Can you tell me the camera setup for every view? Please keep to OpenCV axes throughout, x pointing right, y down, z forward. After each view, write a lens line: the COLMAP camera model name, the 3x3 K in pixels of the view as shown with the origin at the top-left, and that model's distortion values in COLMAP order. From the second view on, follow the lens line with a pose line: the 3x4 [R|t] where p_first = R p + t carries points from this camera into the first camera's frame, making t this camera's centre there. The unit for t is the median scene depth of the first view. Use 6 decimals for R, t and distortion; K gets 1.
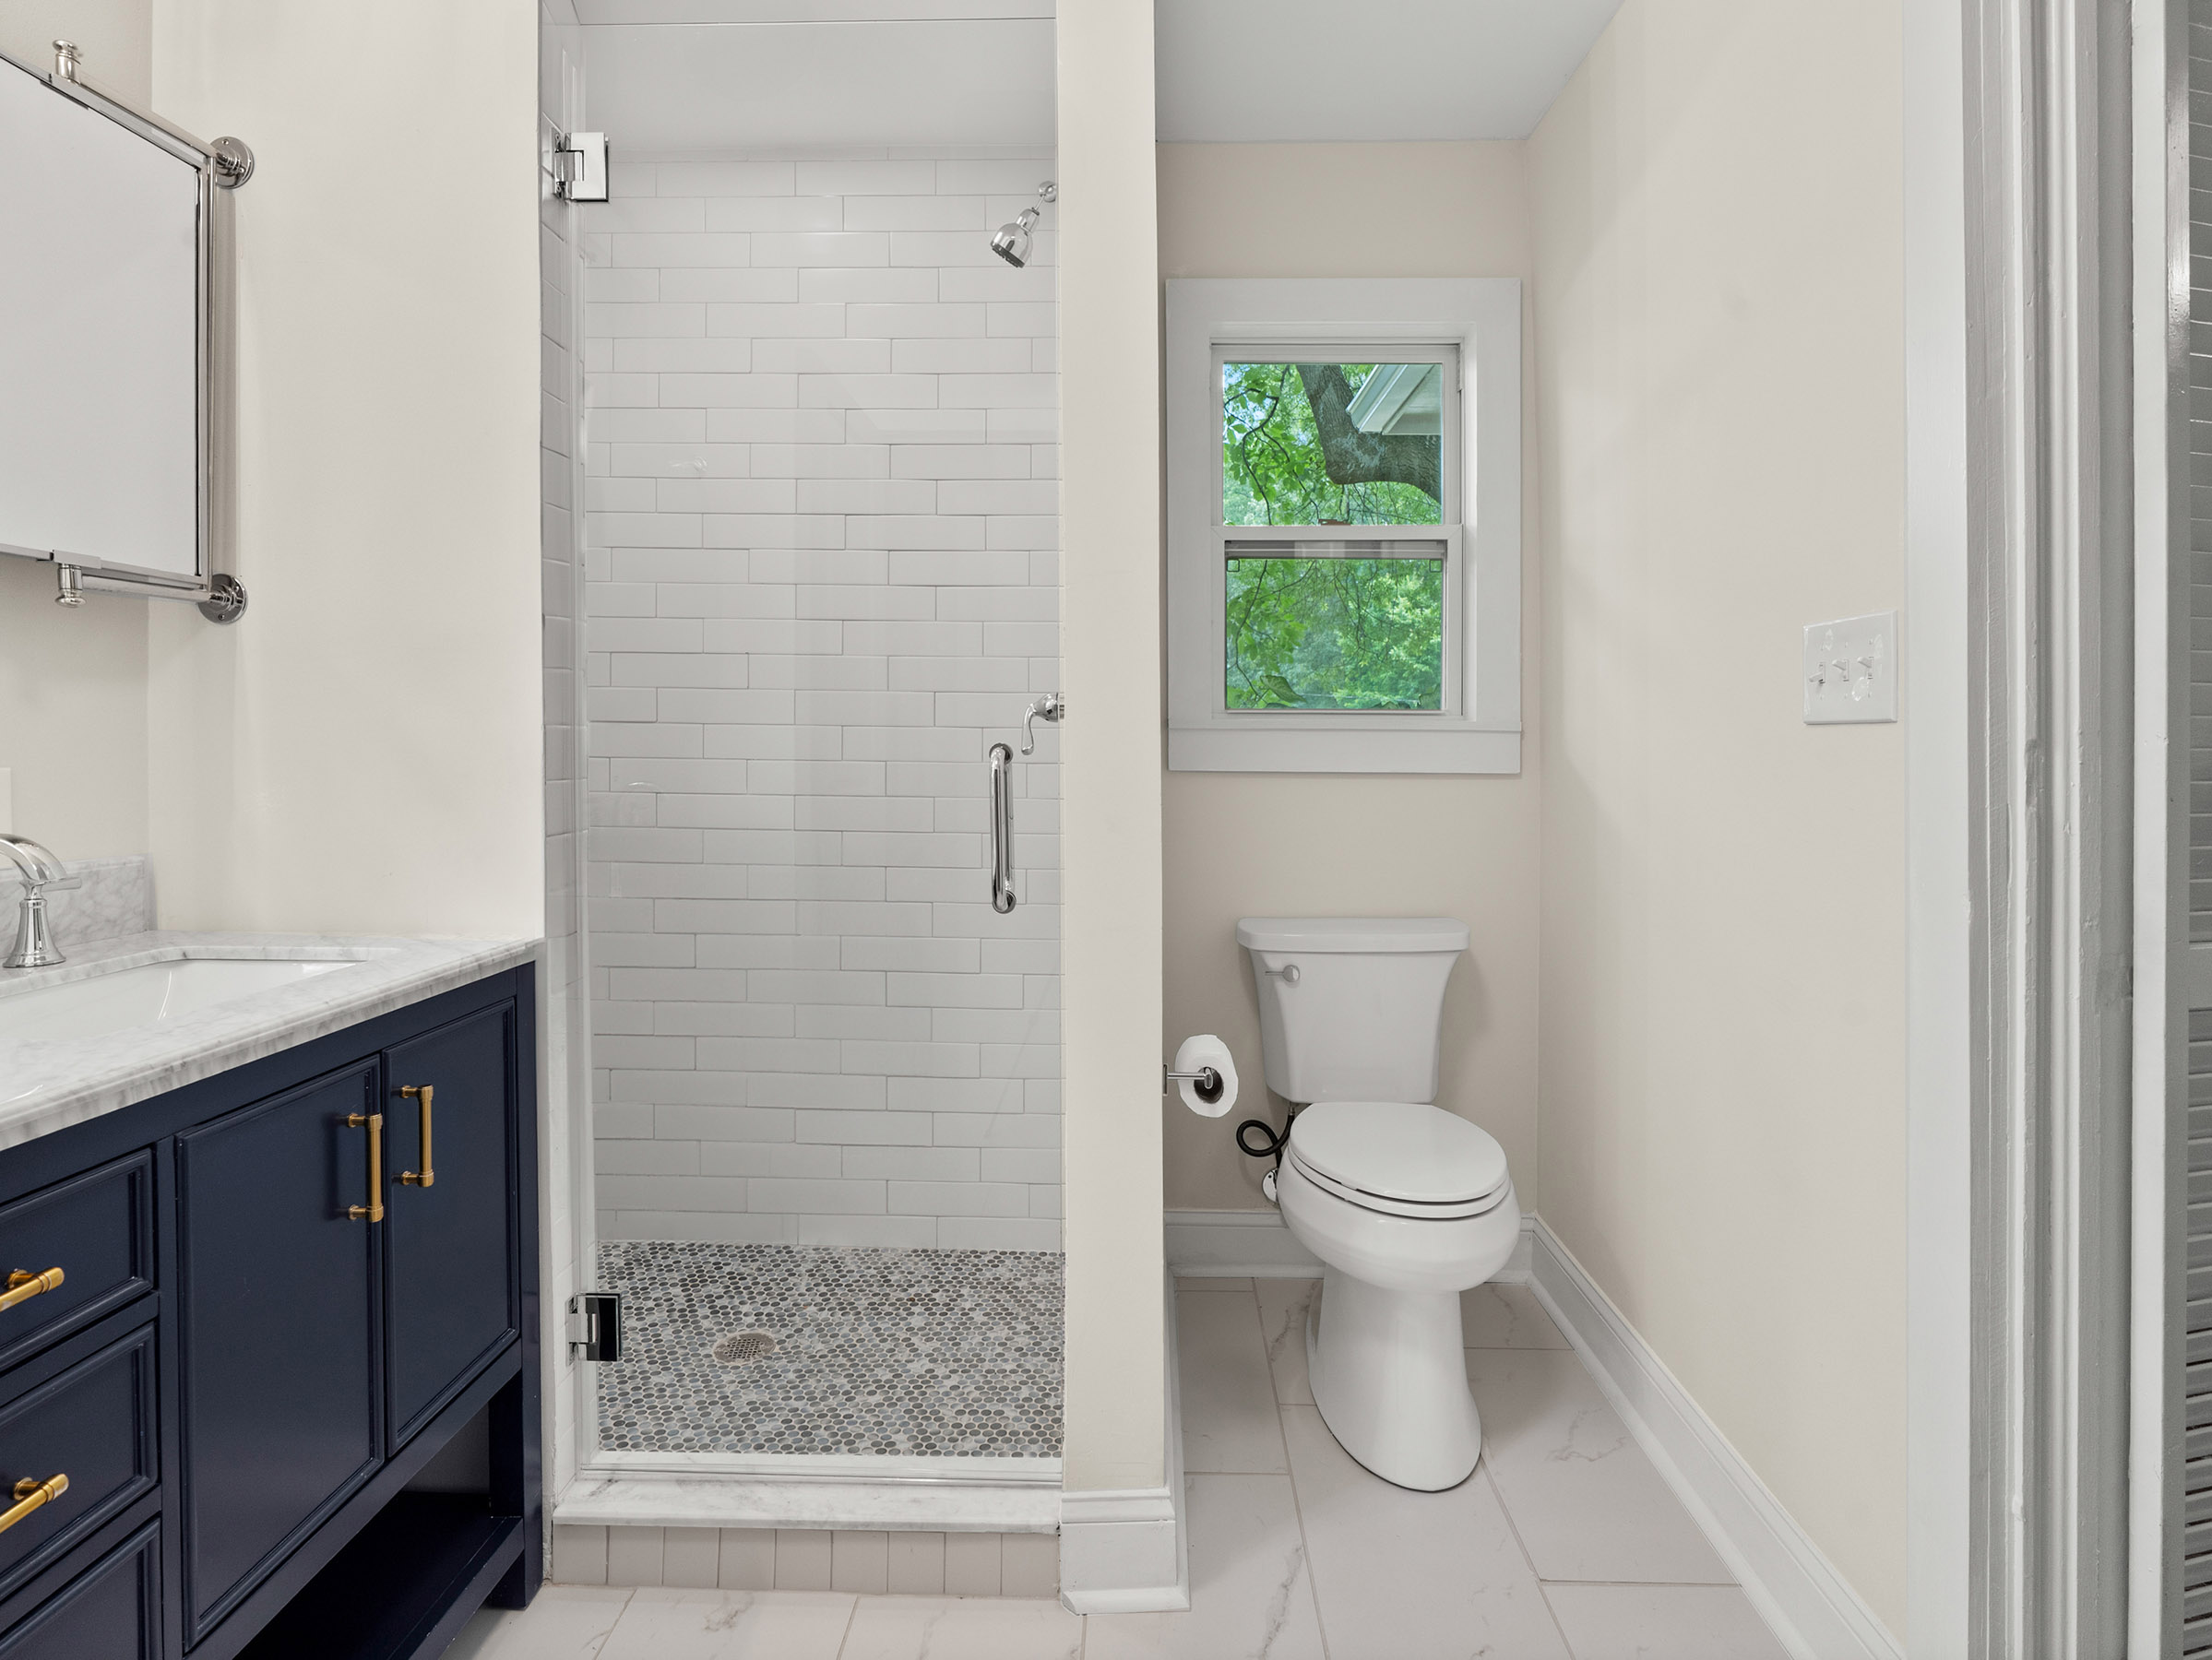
lens RADIAL K [[1154.9, 0, 1103.6], [0, 1154.9, 756.4], [0, 0, 1]] dist [0.003110, -0.003360]
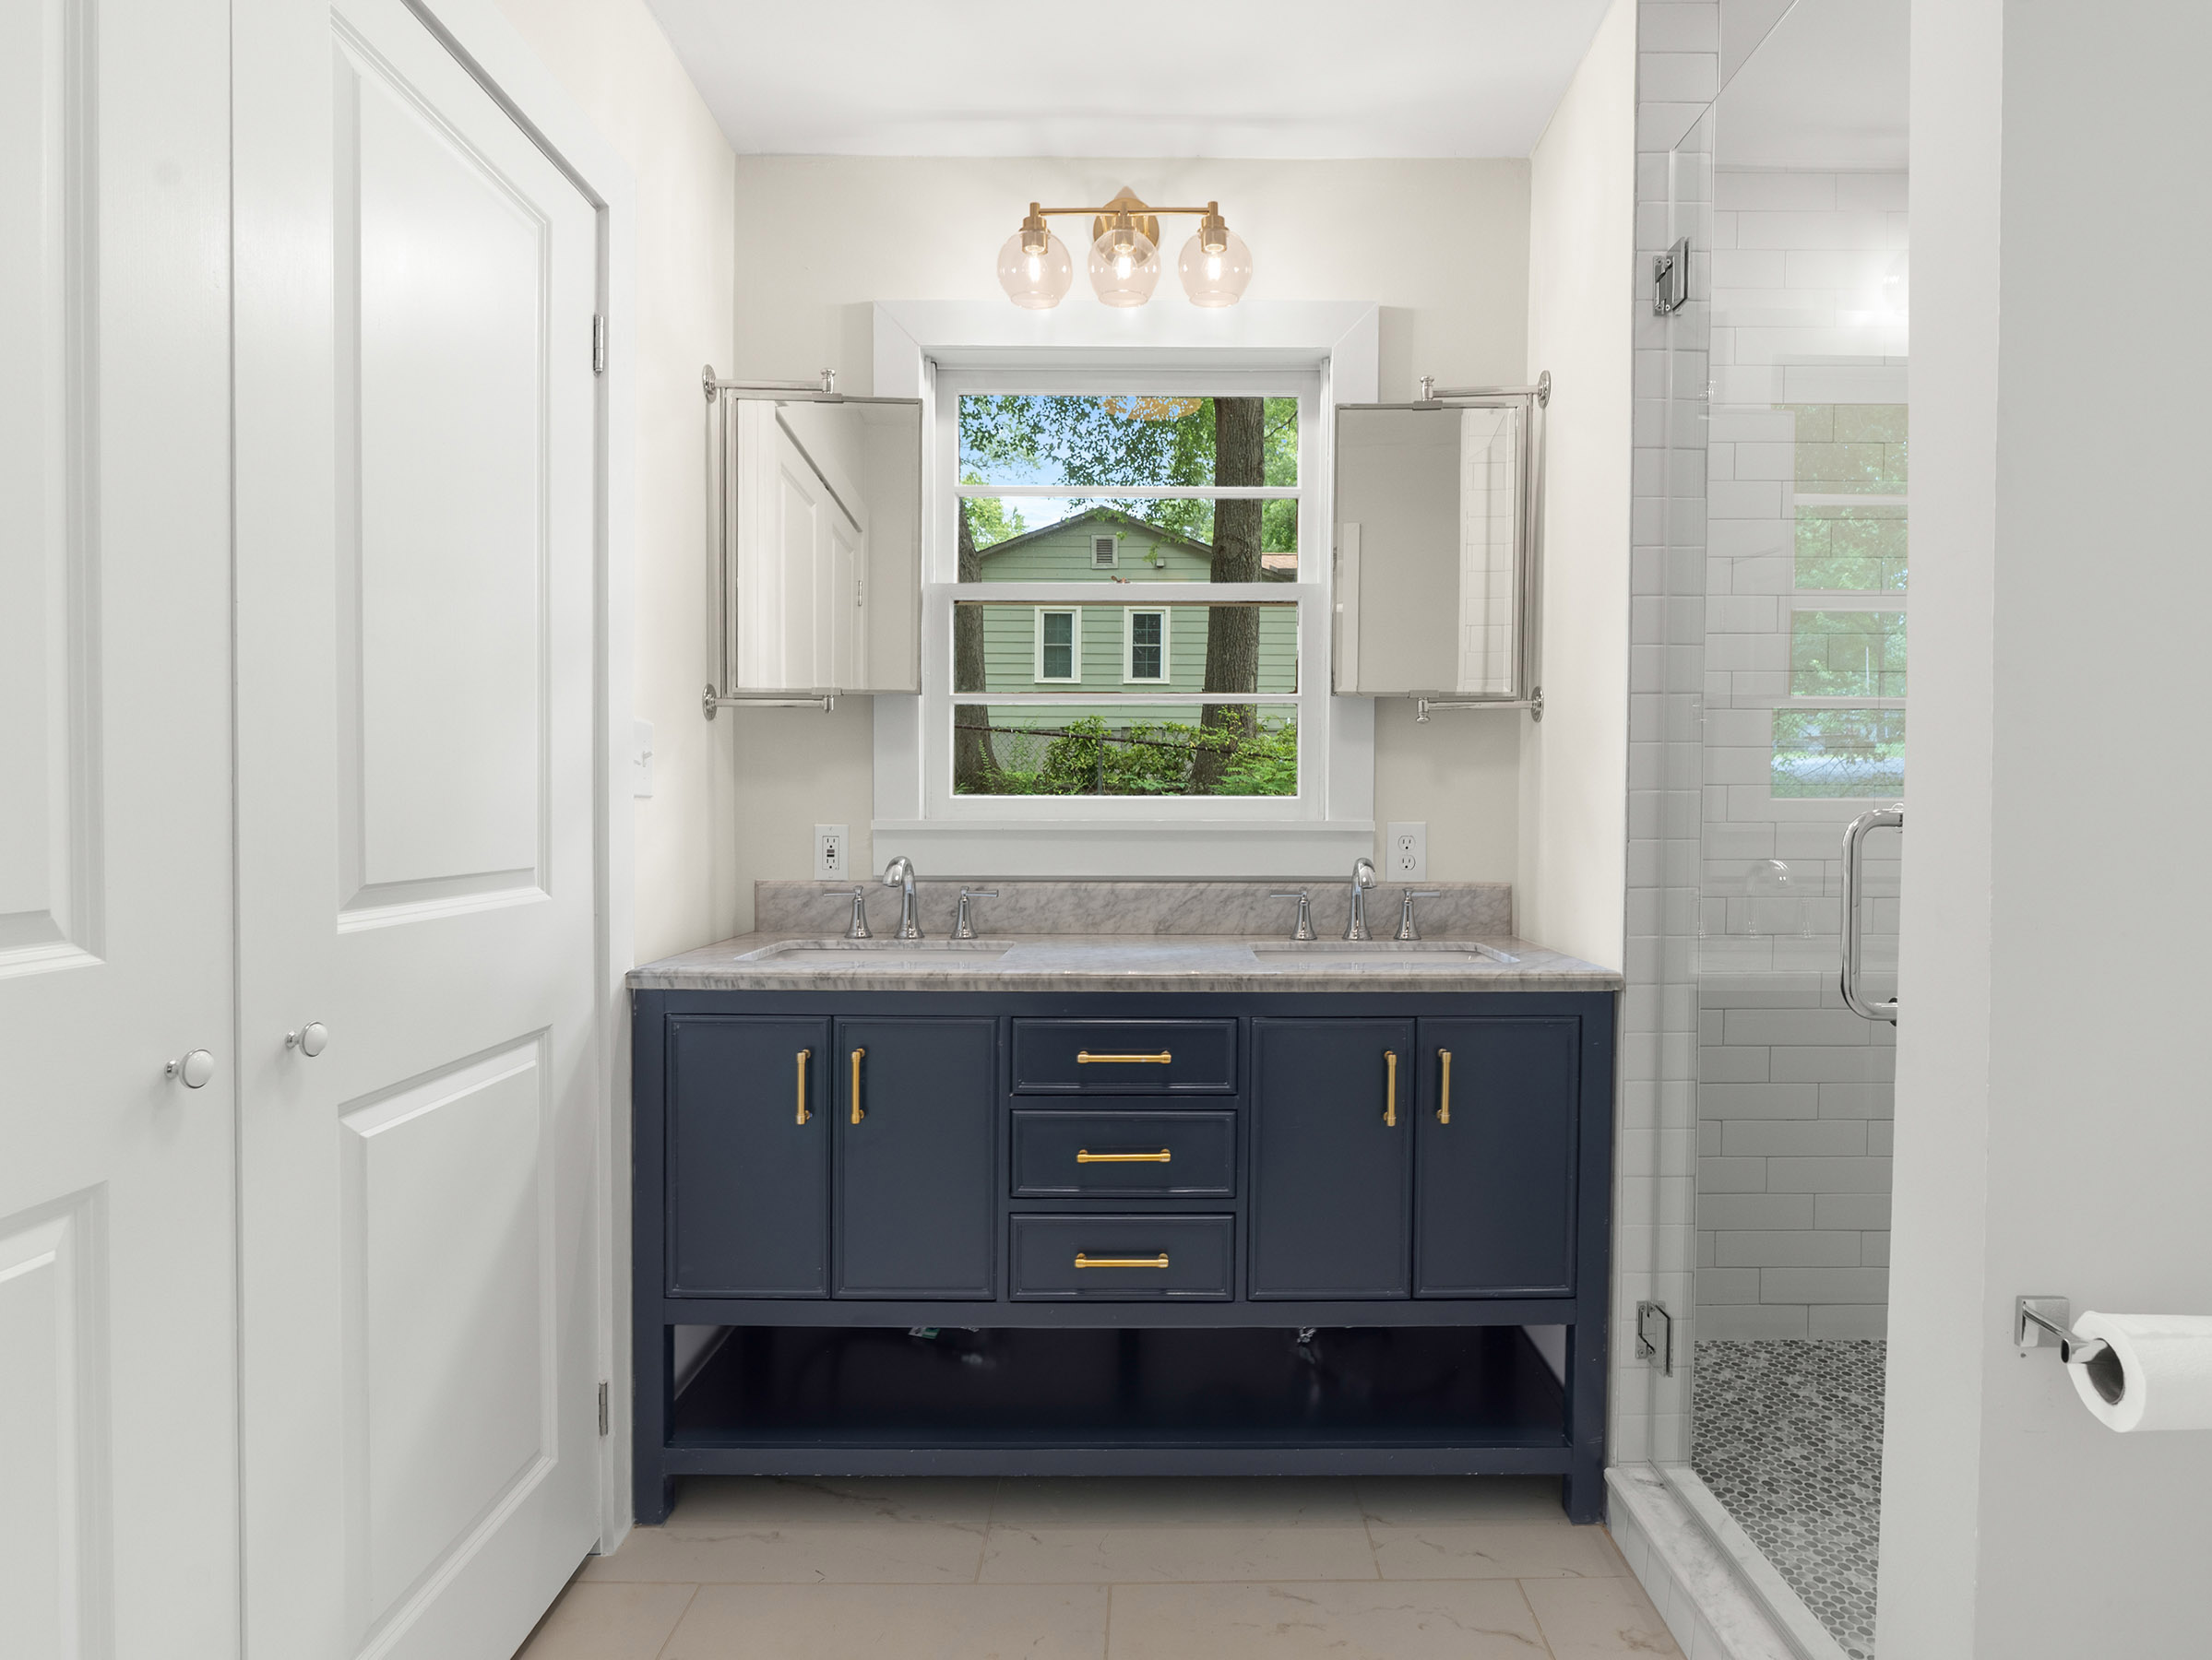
lens RADIAL K [[1254.2, 0, 1113.6], [0, 1254.2, 838.6], [0, 0, 1]] dist [-0.003234, 0.004150]
pose [[-0.004482, 0.022321, -0.999741, 0.838330], [-0.010450, 0.999695, 0.022367, -0.001535], [0.999935, 0.010548, -0.004248, 0.549819]]
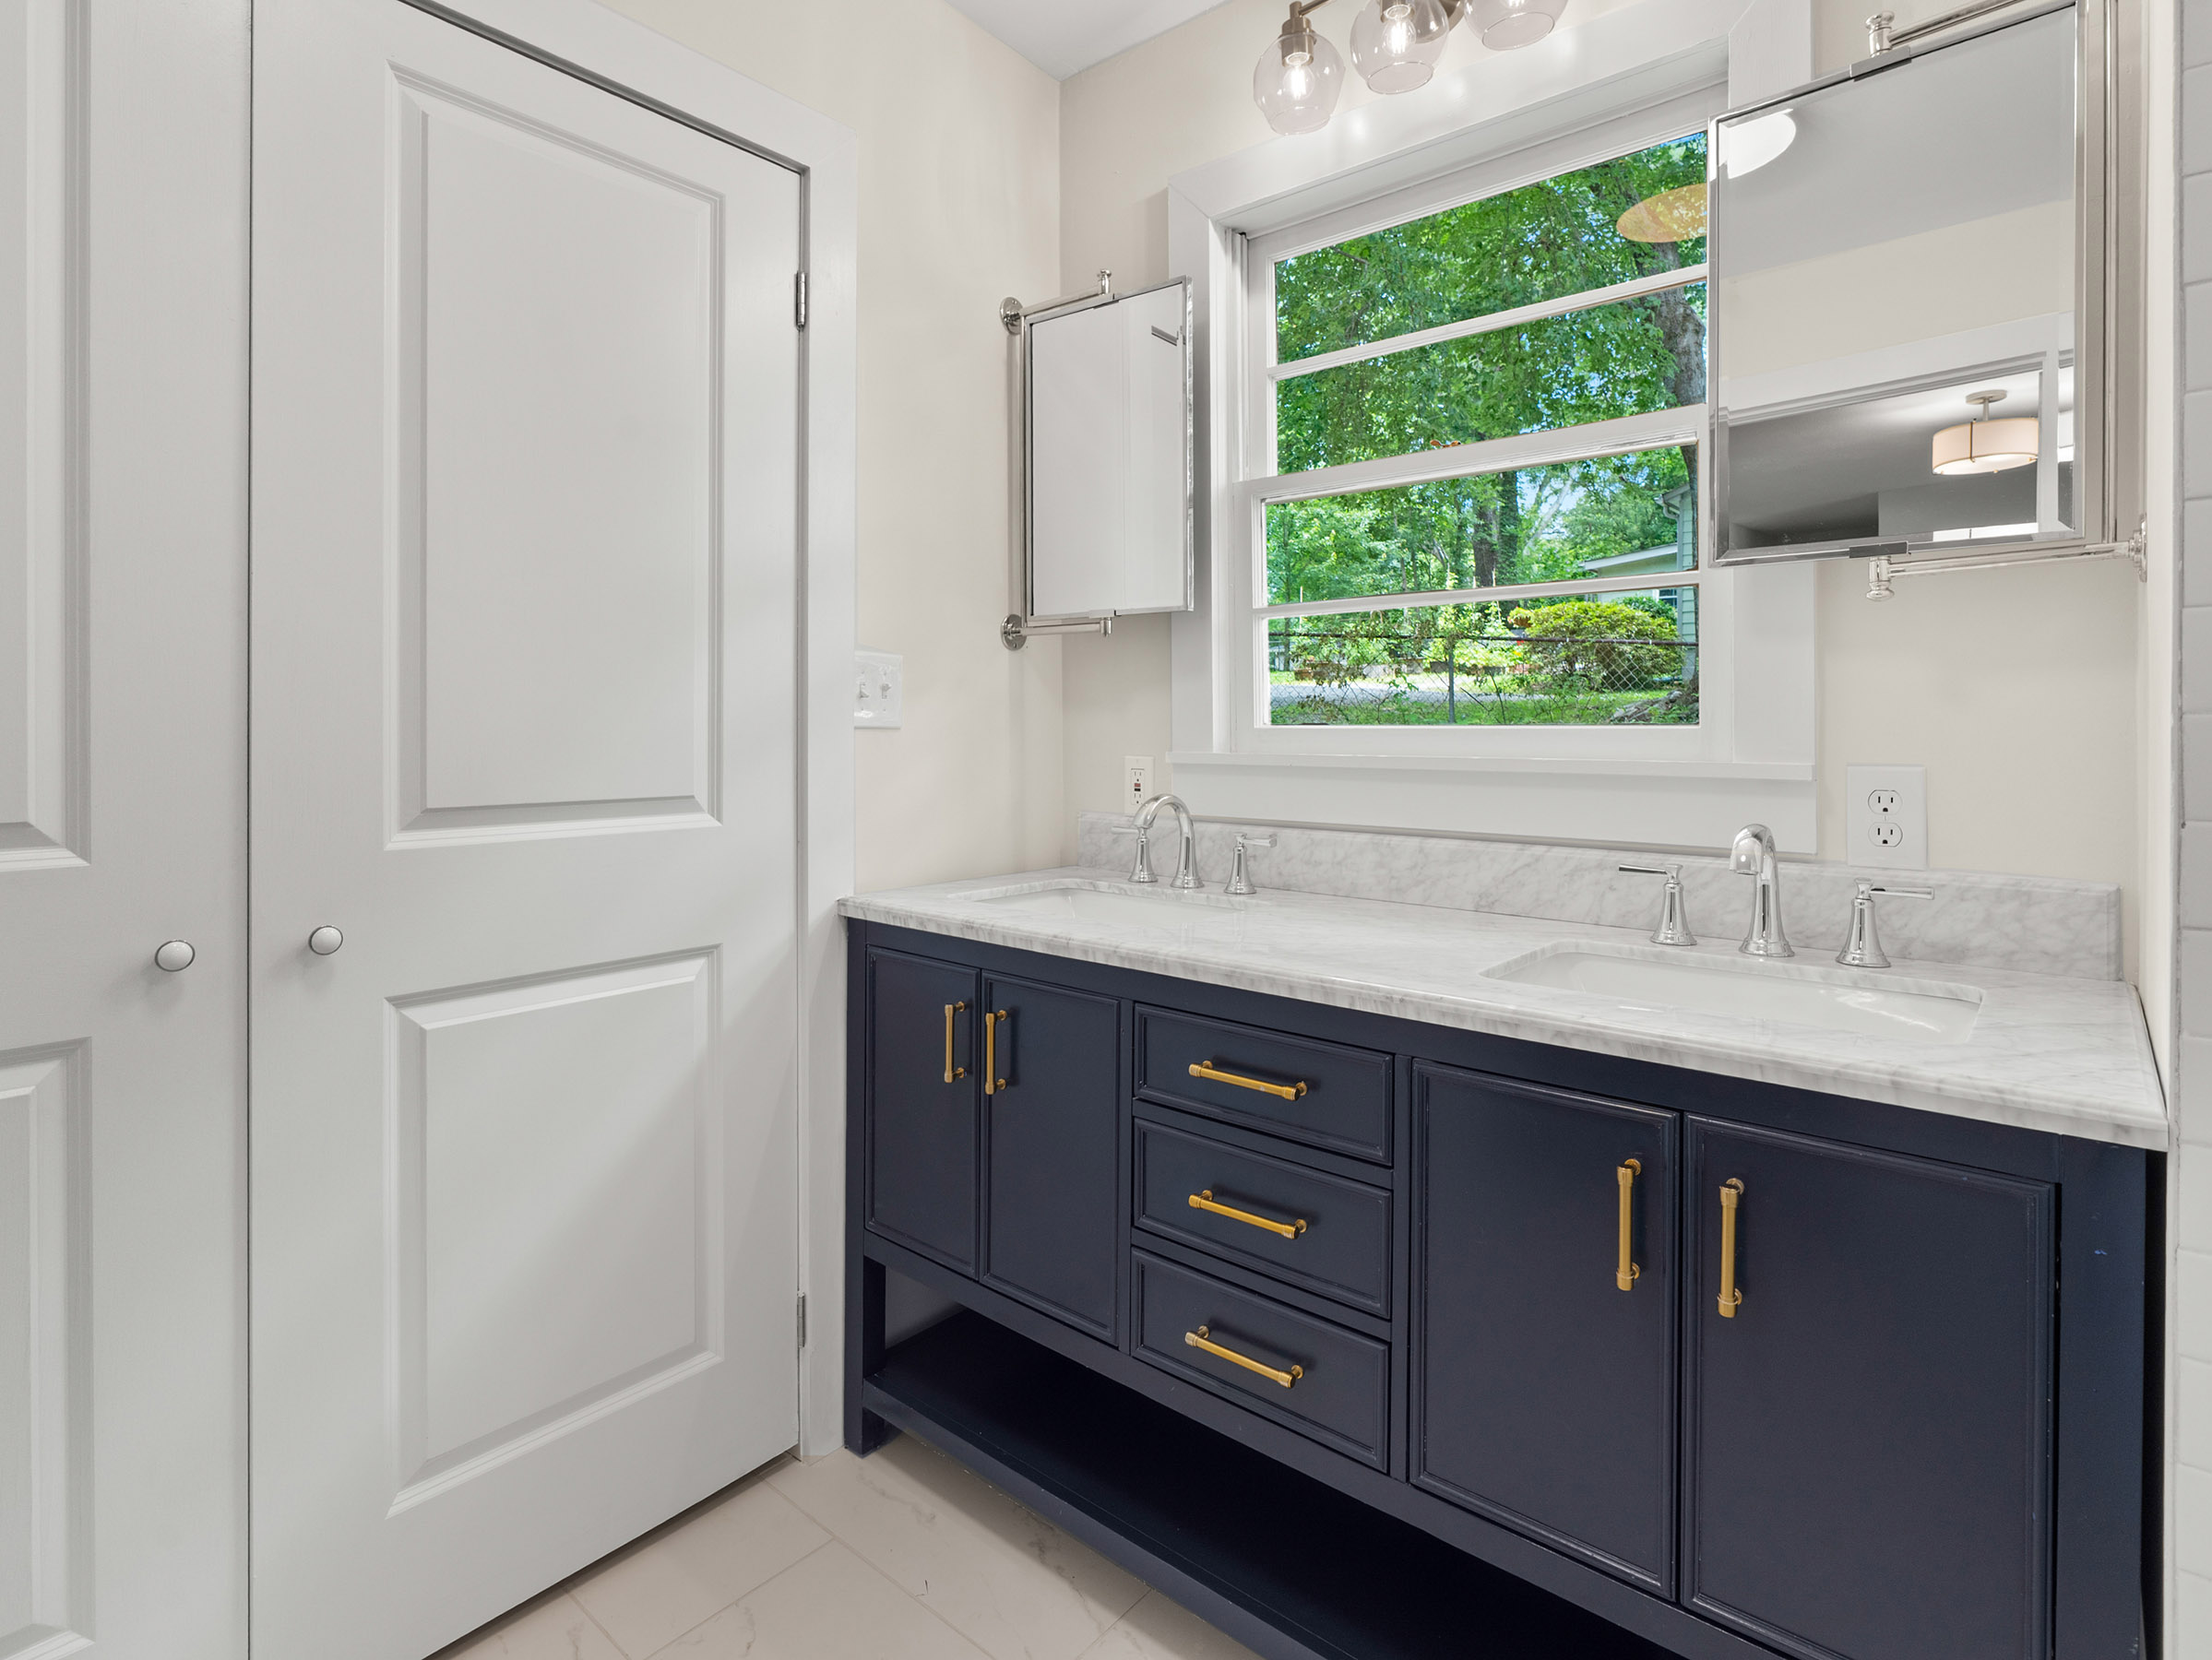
lens RADIAL K [[1154.9, 0, 1025.6], [0, 1154.9, 729.9], [0, 0, 1]] dist [0.003110, -0.003360]
pose [[-0.662540, -0.003869, -0.749016, 0.281242], [-0.009990, 0.999943, 0.003671, -0.017376], [0.748960, 0.009915, -0.662541, 1.056708]]
